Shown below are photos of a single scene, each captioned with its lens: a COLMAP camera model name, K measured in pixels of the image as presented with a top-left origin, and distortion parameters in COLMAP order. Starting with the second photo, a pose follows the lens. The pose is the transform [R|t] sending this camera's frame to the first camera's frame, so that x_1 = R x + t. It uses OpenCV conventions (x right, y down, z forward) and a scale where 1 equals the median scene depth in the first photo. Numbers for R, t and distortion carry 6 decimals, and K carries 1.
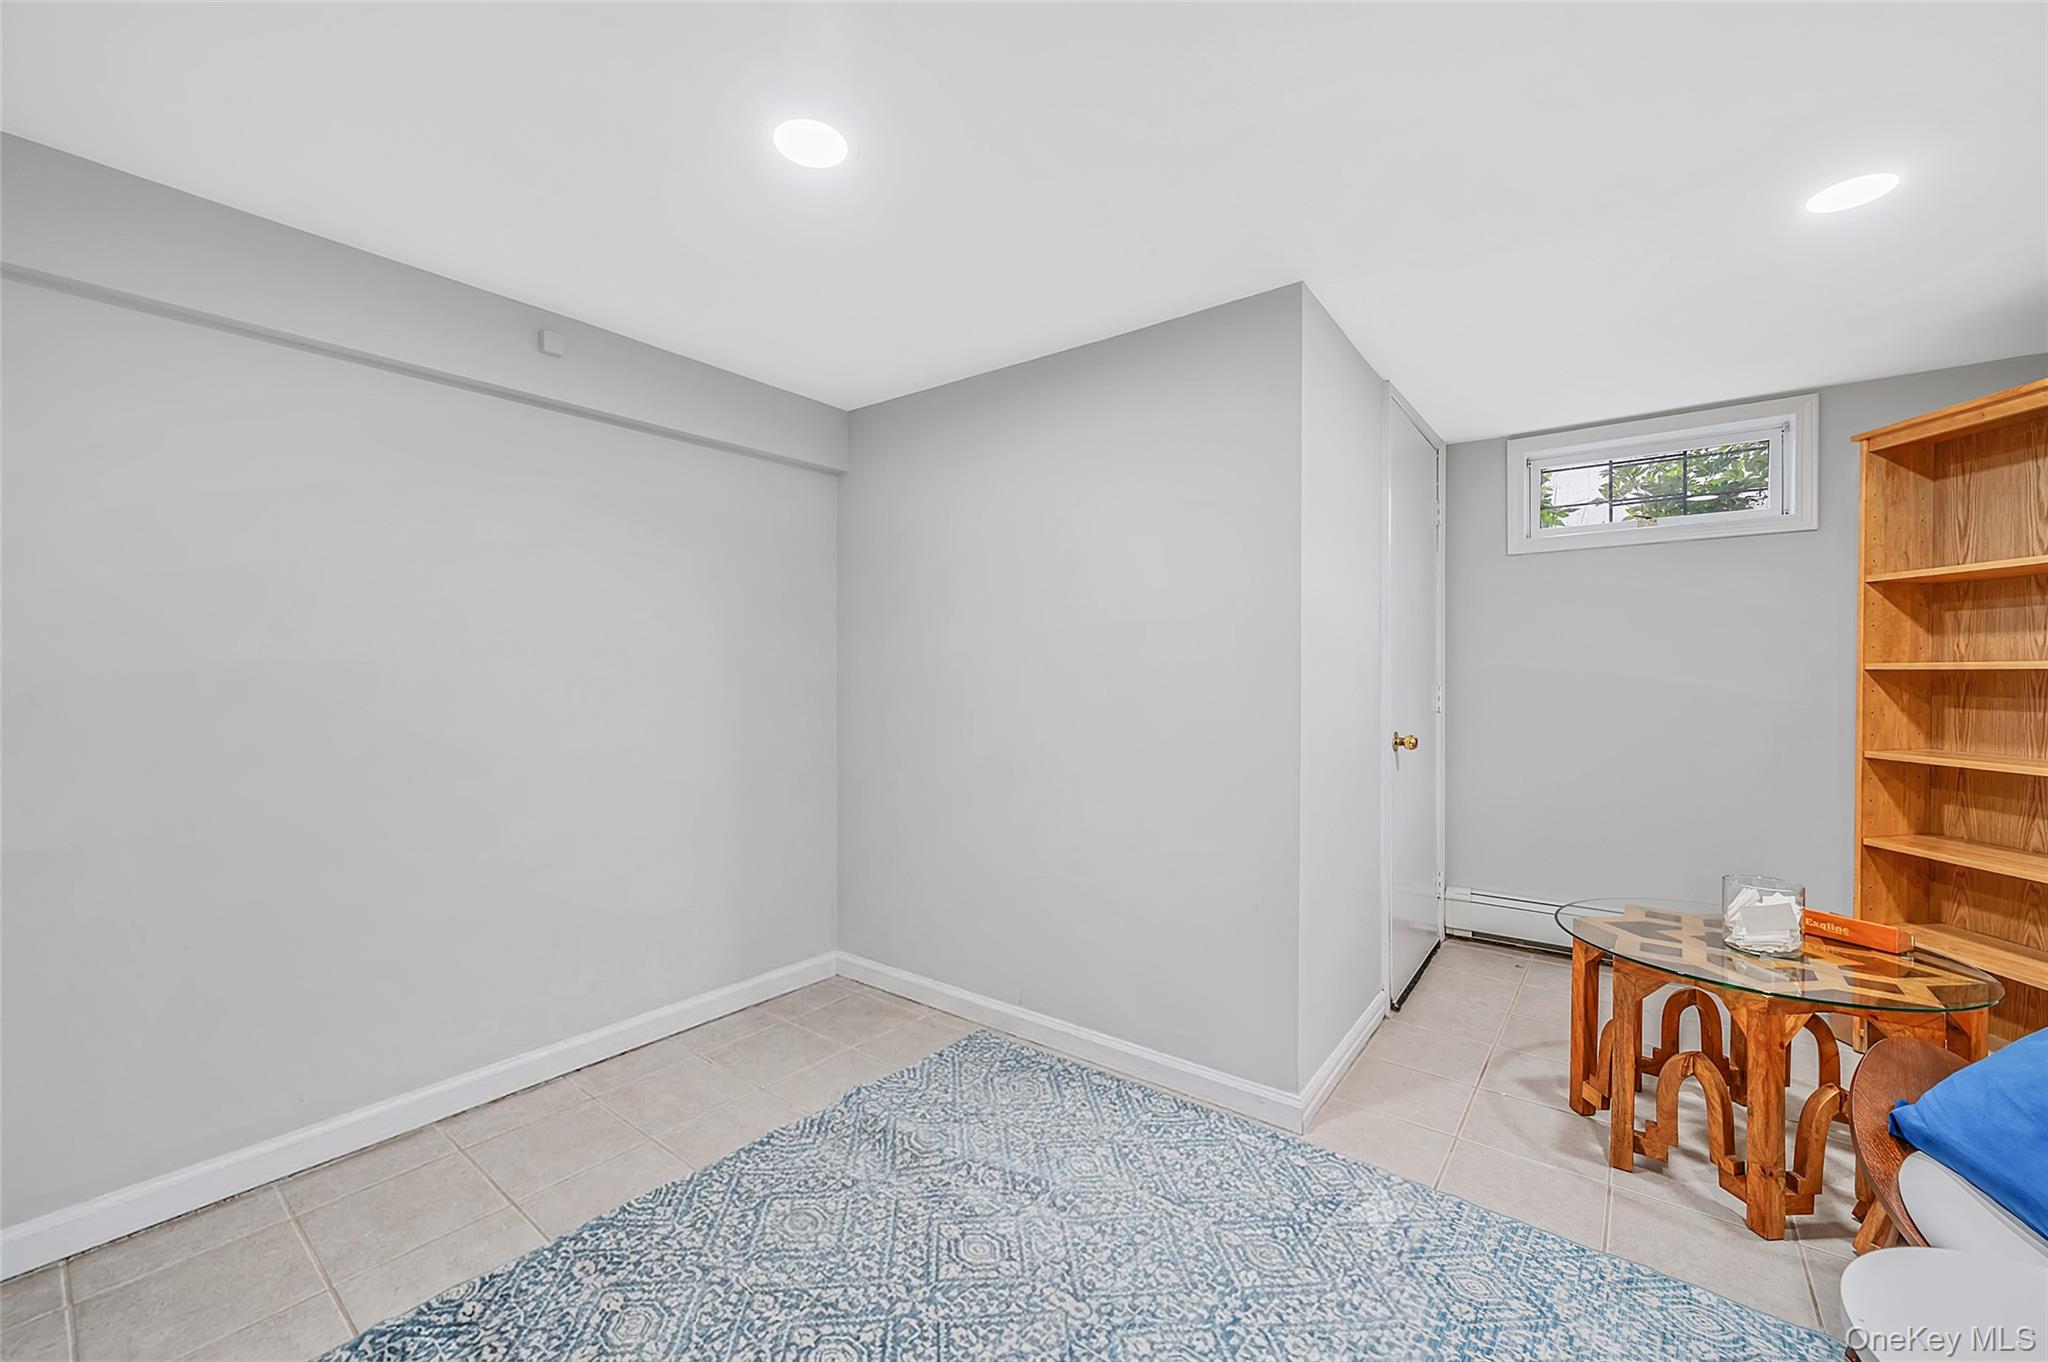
lens RADIAL K [[805.1, 0, 1021.4], [0, 805.1, 688.6], [0, 0, 1]] dist [0.000656, 0.000153]
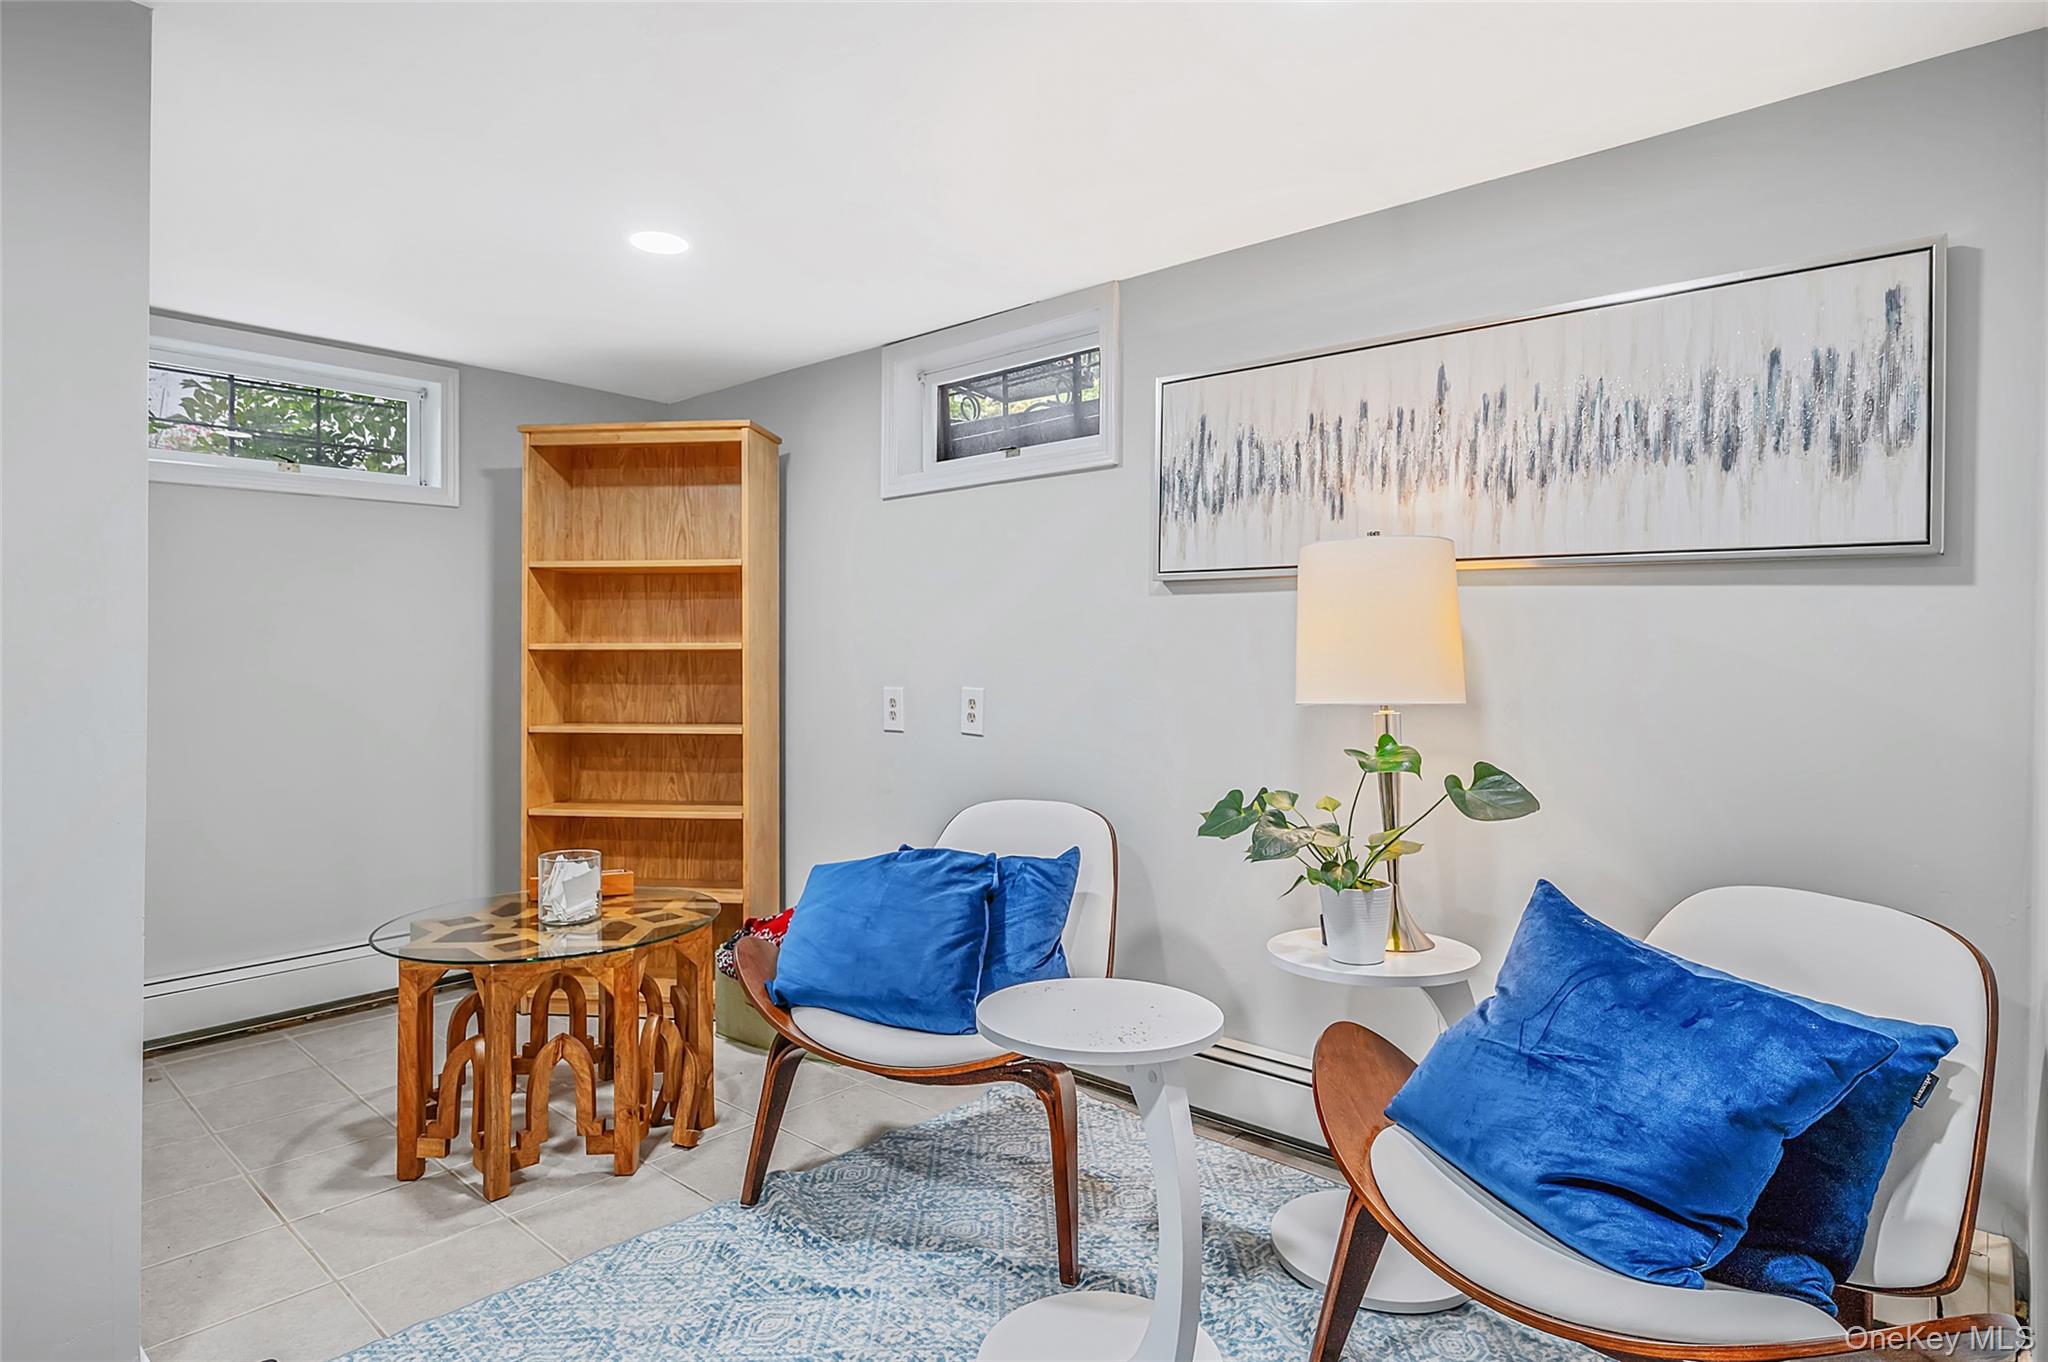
lens RADIAL K [[1117.7, 0, 1023.8], [0, 1117.7, 662.3], [0, 0, 1]] dist [0.002477, -0.000482]
pose [[0.071077, -0.006240, 0.997451, -0.469417], [0.017714, 0.999831, 0.004993, -0.004250], [-0.997314, 0.017314, 0.071176, 0.310052]]
